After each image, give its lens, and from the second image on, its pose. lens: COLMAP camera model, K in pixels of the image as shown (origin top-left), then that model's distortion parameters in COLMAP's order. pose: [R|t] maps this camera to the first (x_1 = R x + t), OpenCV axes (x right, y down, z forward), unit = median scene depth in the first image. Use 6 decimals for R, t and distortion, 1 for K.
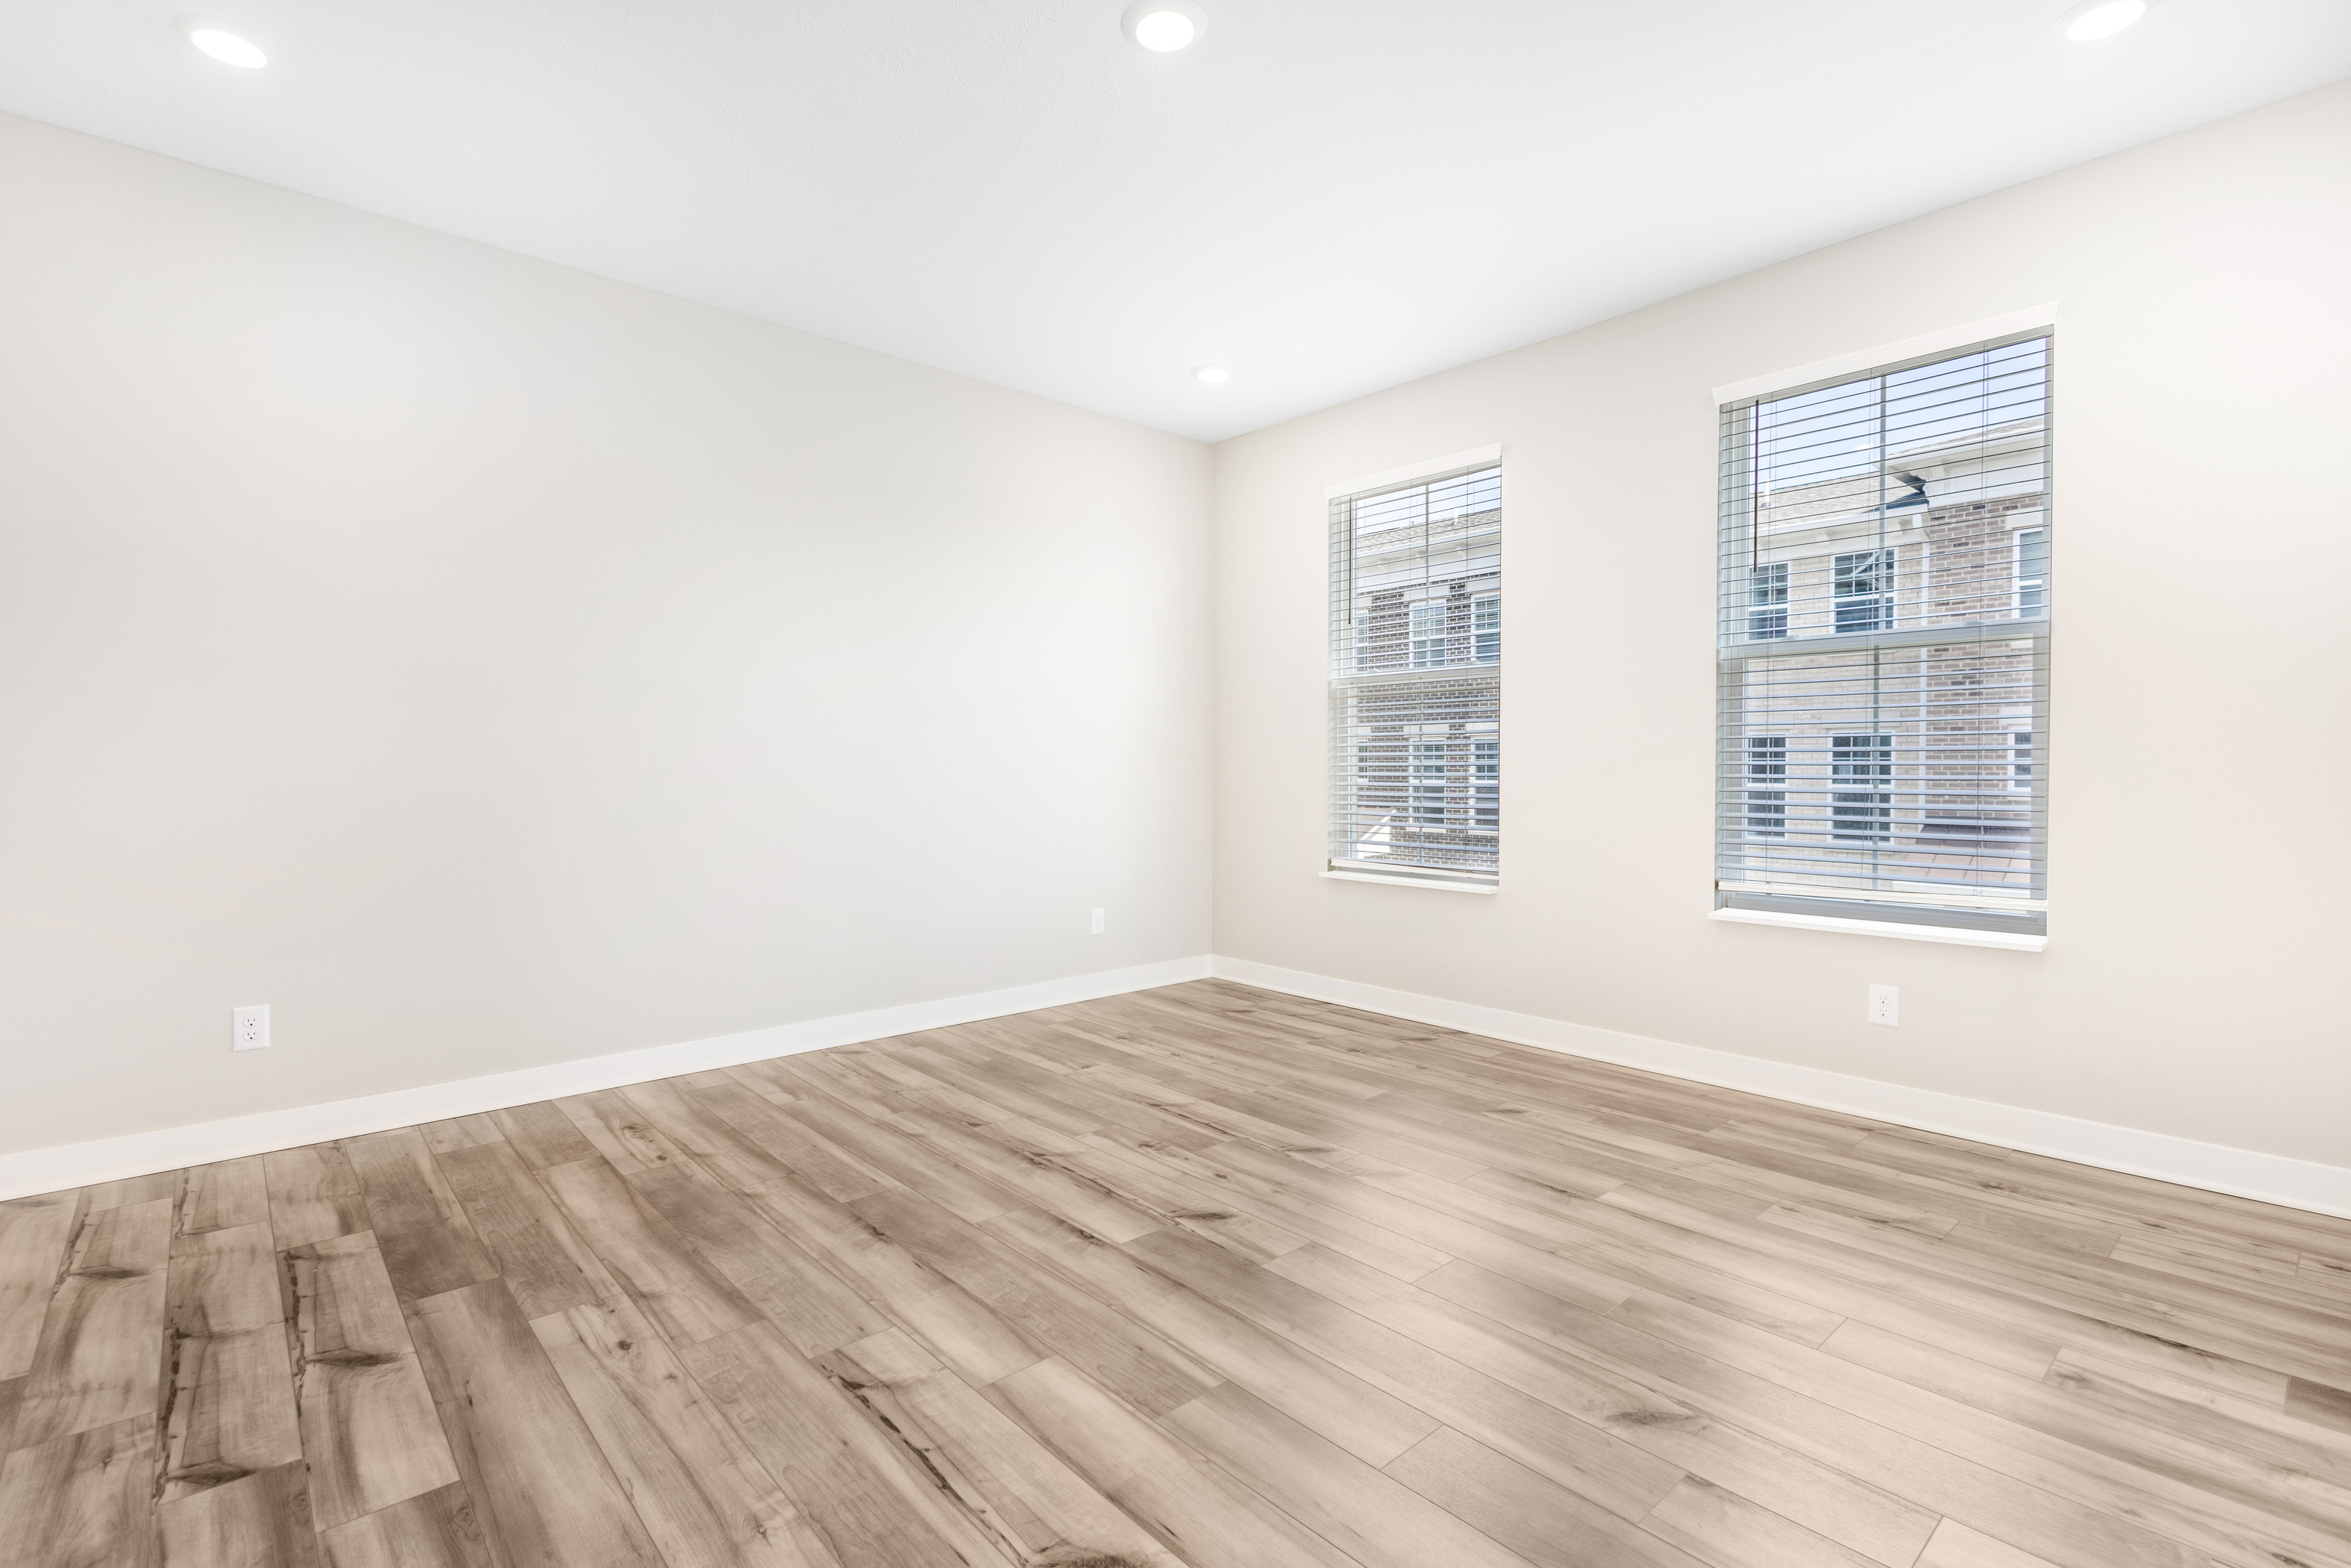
lens RADIAL K [[1073.5, 0, 1168.5], [0, 1073.5, 800.1], [0, 0, 1]] dist [0.008462, -0.003056]
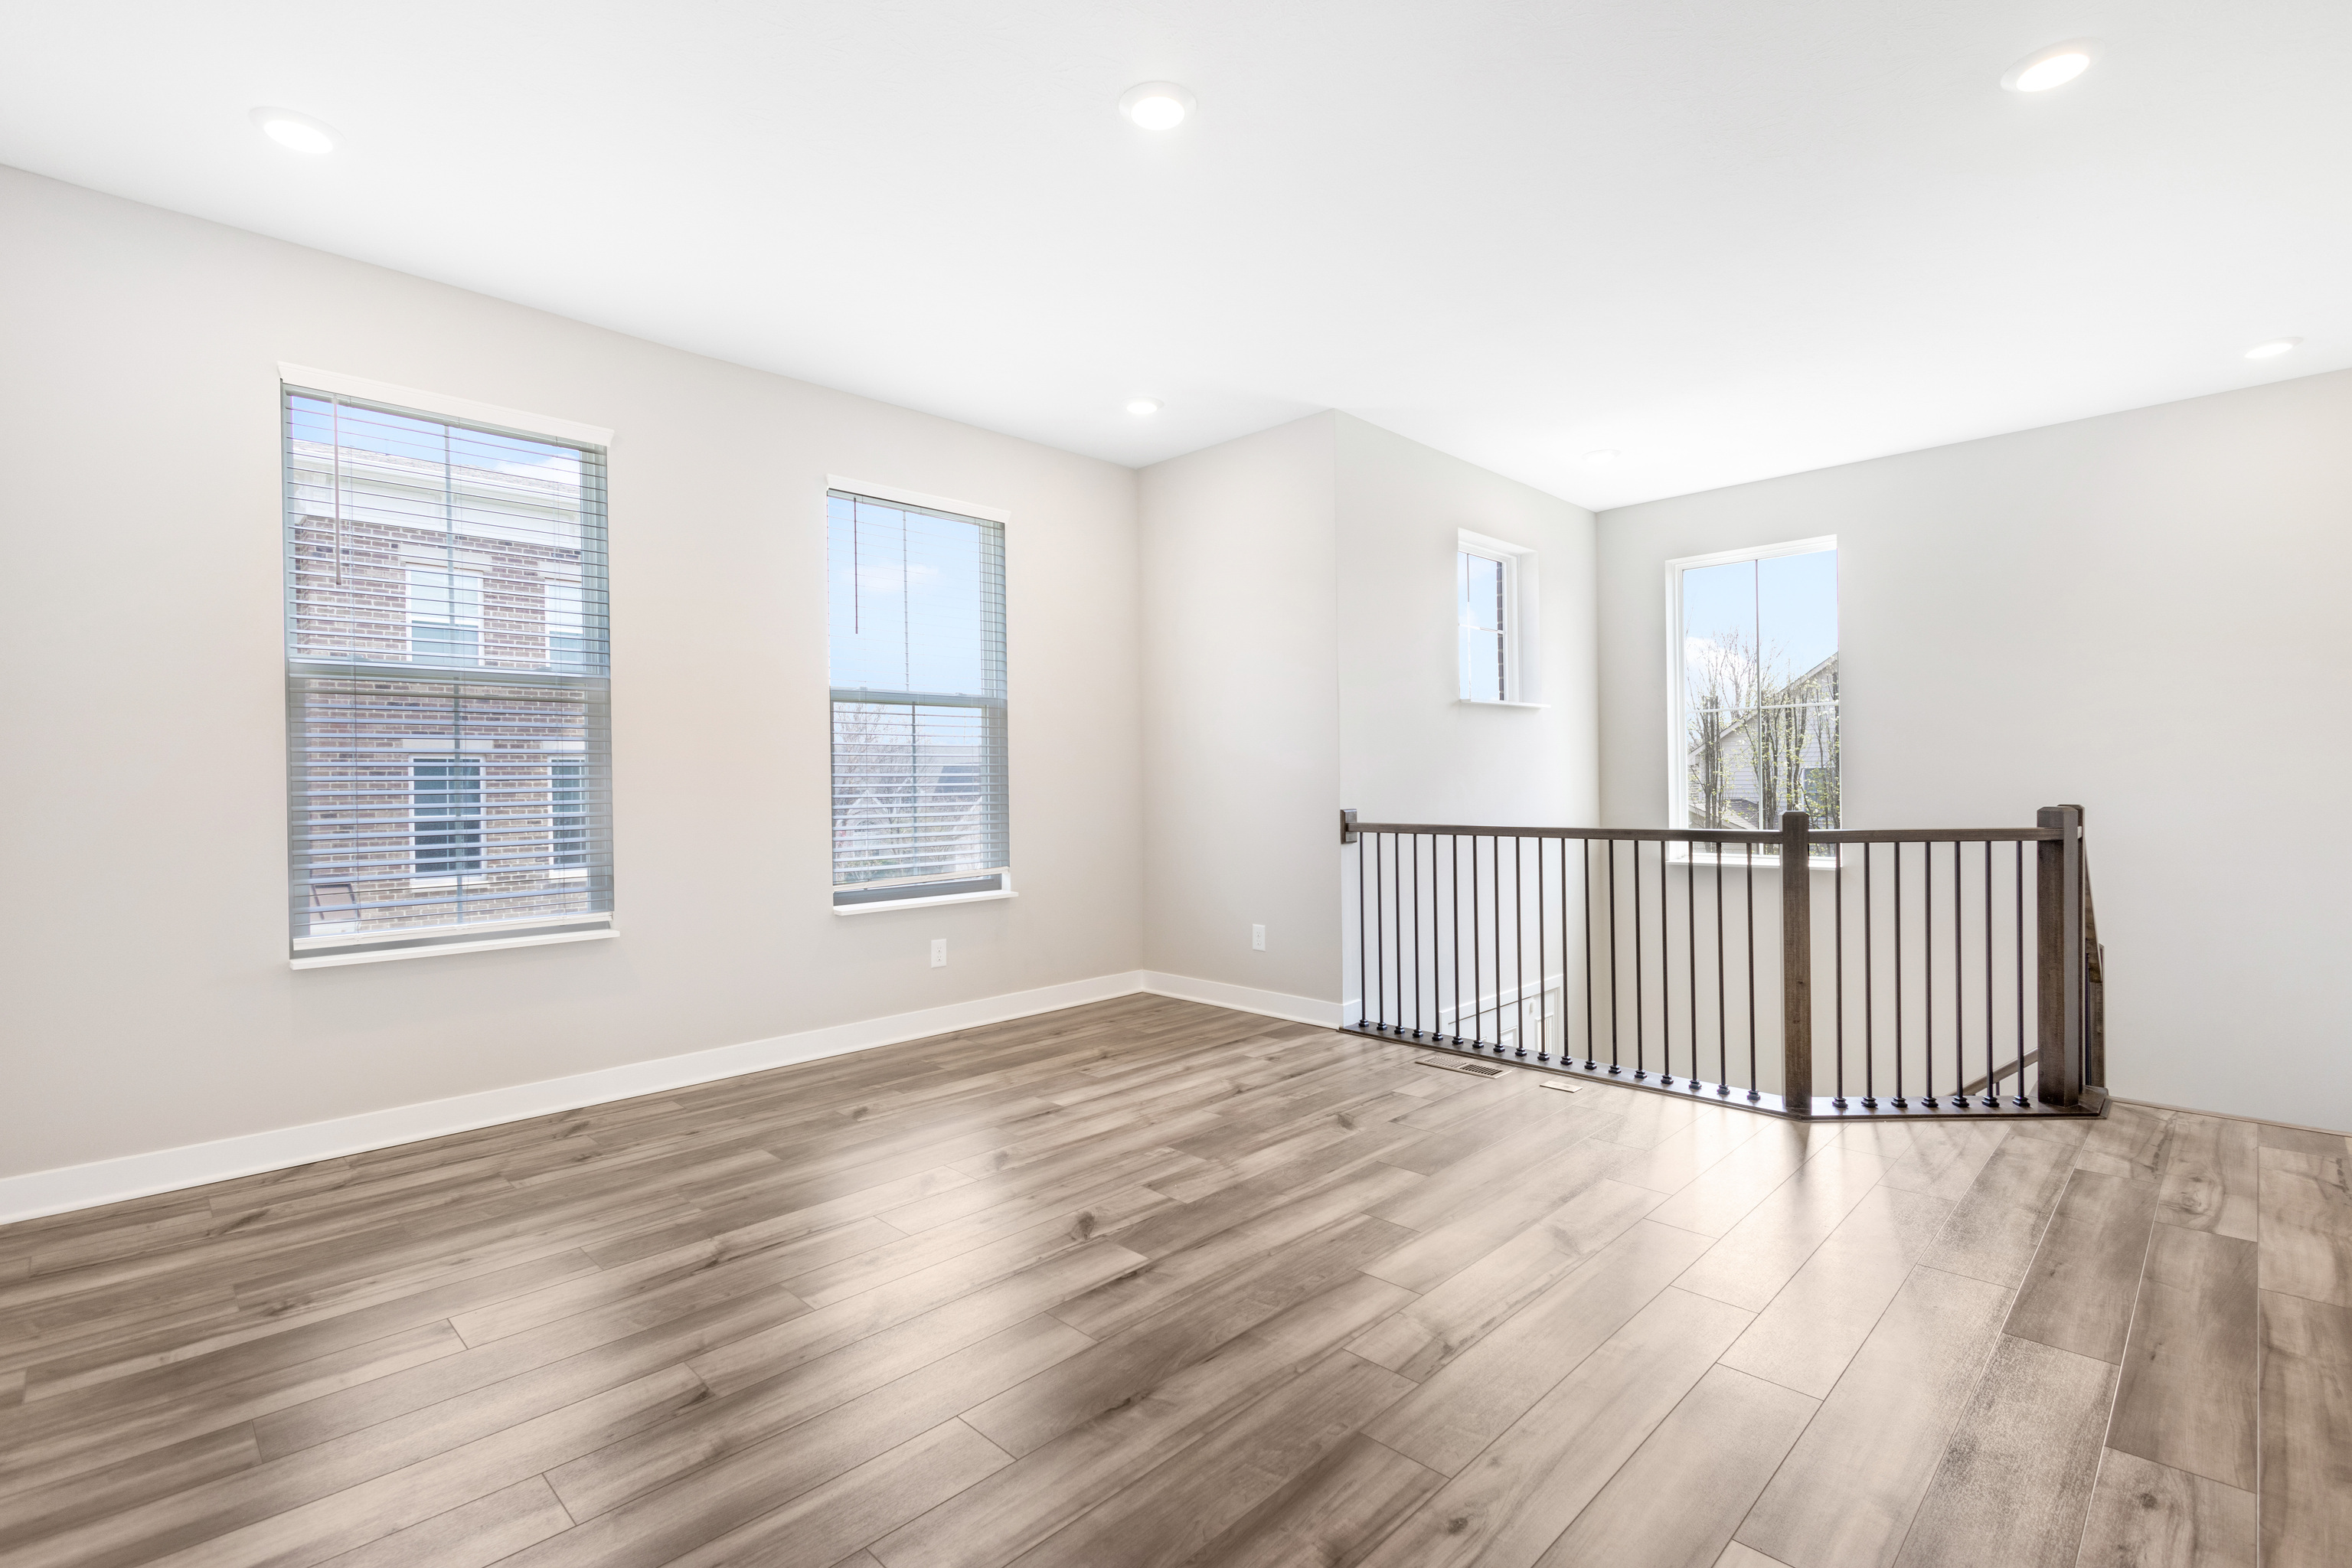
lens RADIAL K [[1074.0, 0, 1175.8], [0, 1074.0, 786.9], [0, 0, 1]] dist [0.008462, -0.003056]
pose [[-0.059237, -0.003223, 0.998239, -0.924708], [0.046381, 0.998906, 0.005977, -0.029463], [-0.997166, 0.046653, -0.059023, 0.891883]]
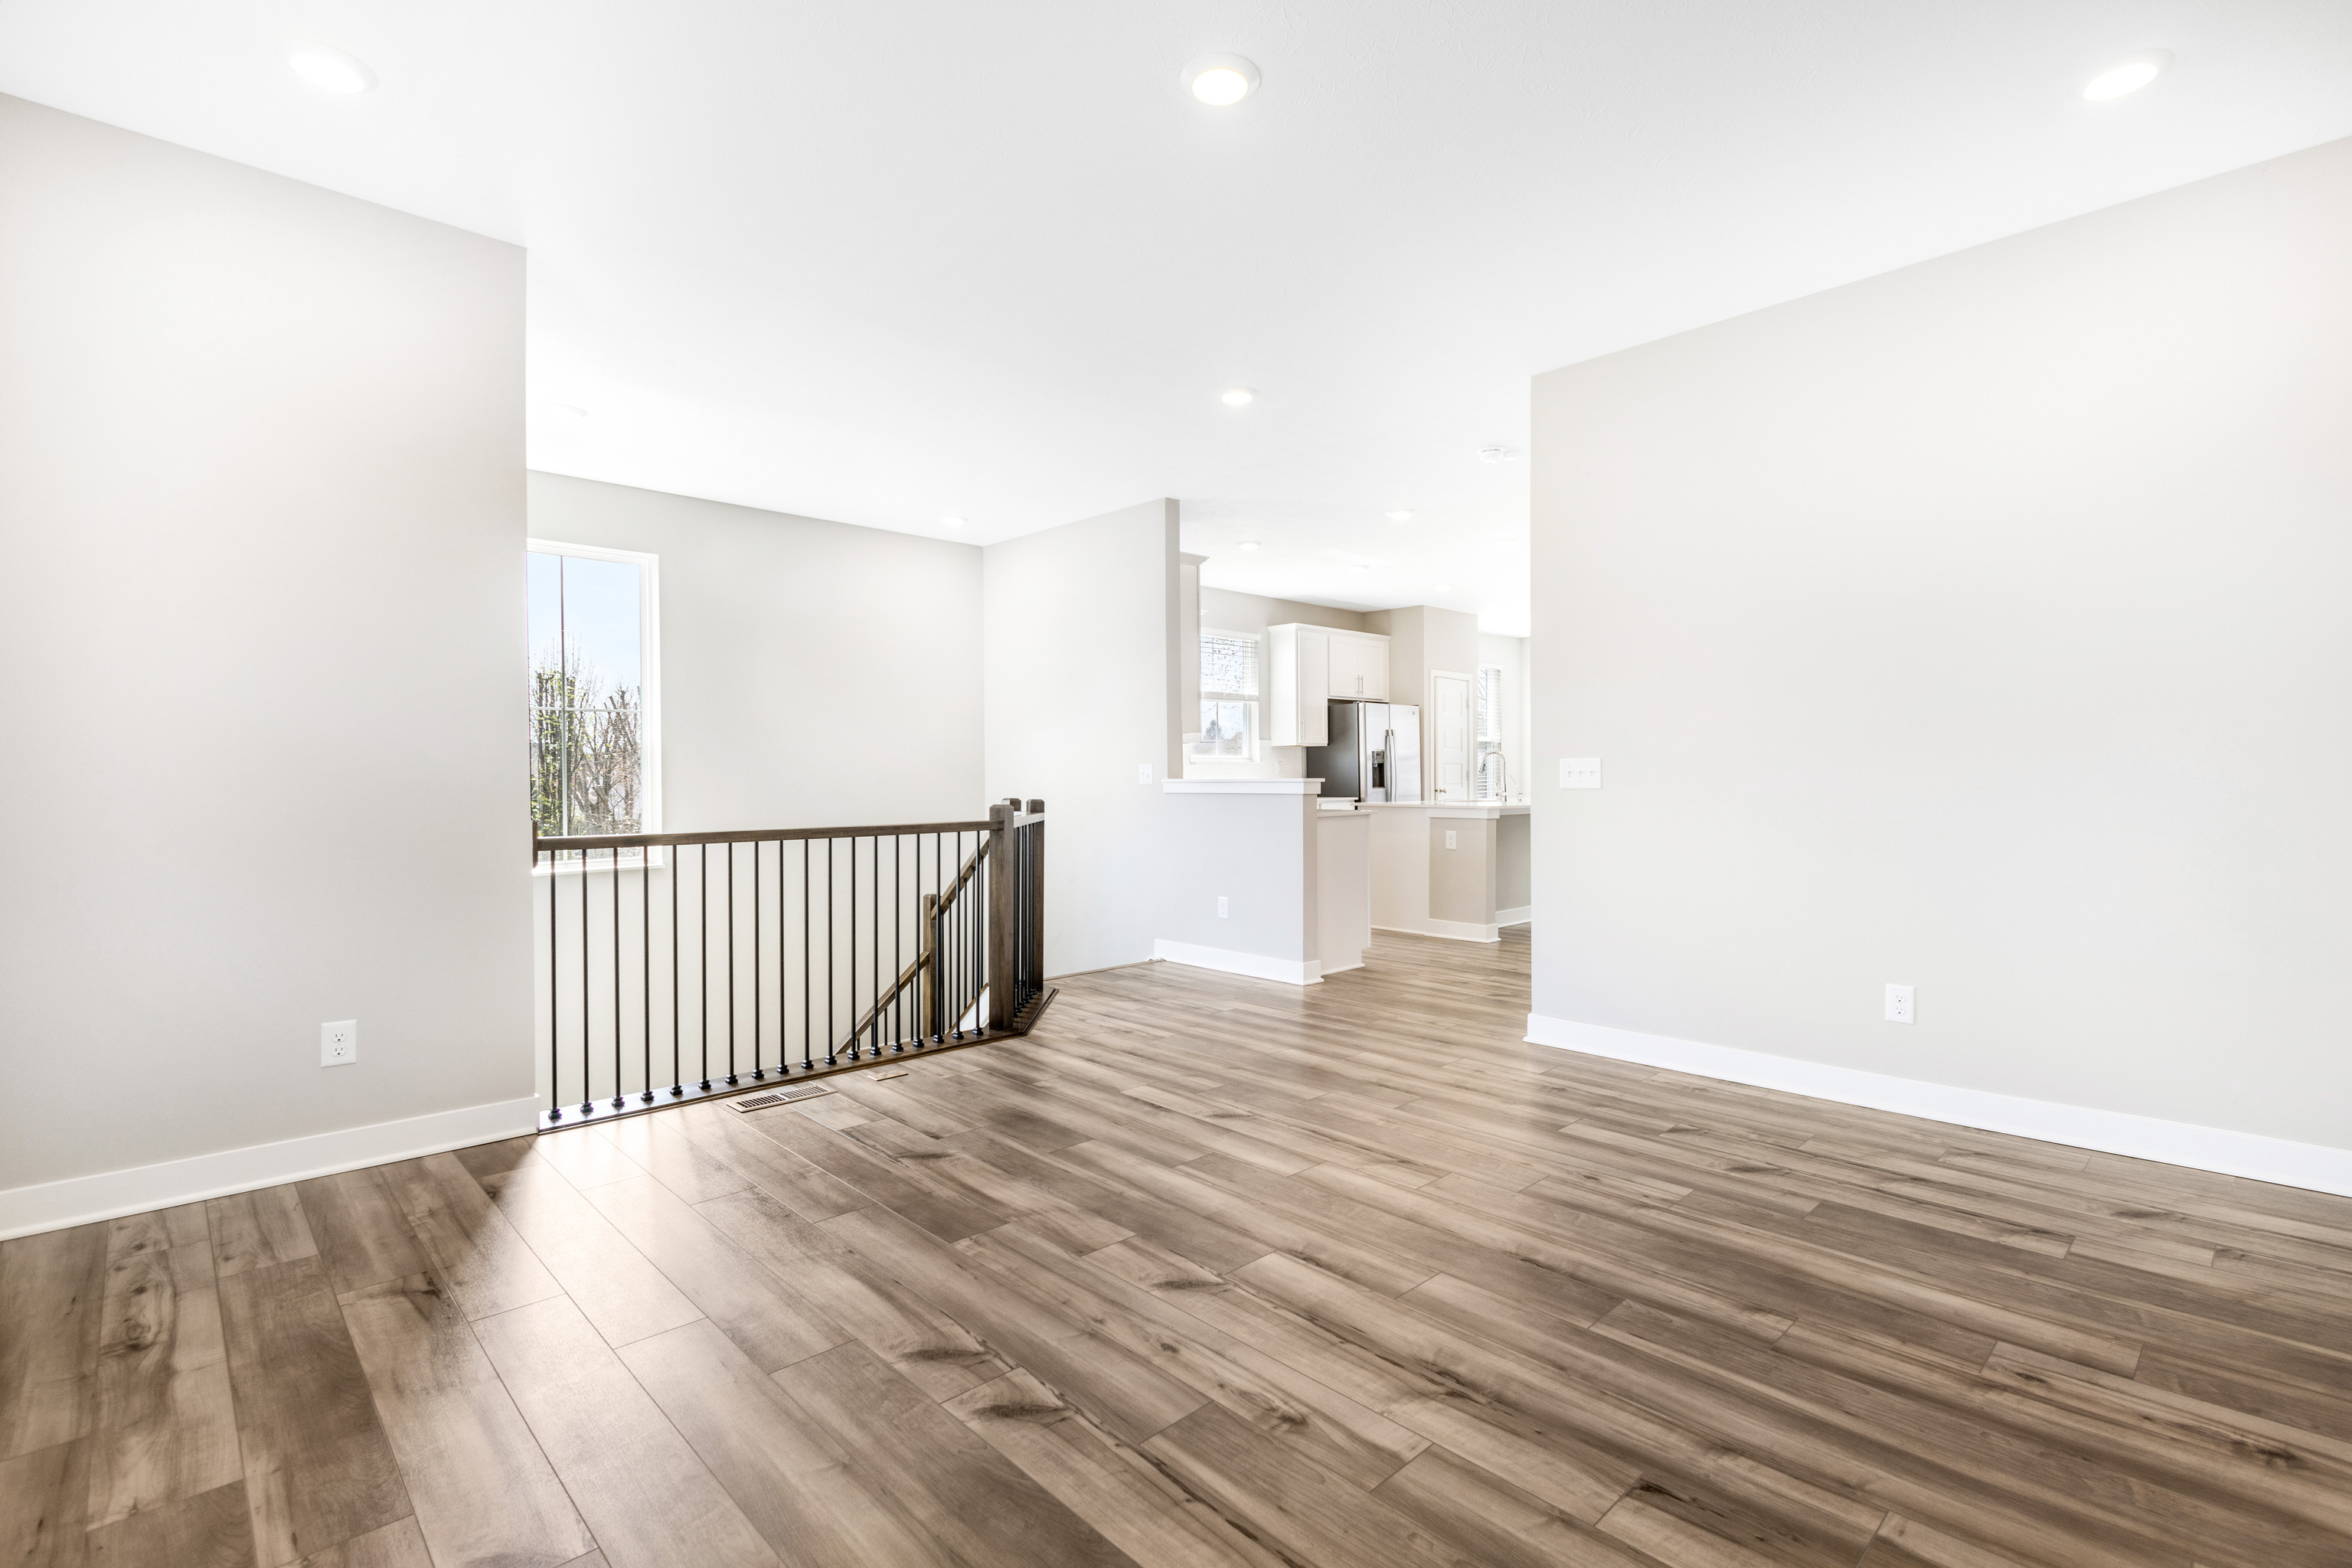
lens RADIAL K [[1074.0, 0, 1173.9], [0, 1074.0, 790.3], [0, 0, 1]] dist [0.008462, -0.003056]
pose [[-0.999386, 0.005658, -0.034589, 0.070217], [0.004025, 0.998882, 0.047103, -0.057866], [0.034817, 0.046934, -0.998291, 1.740889]]
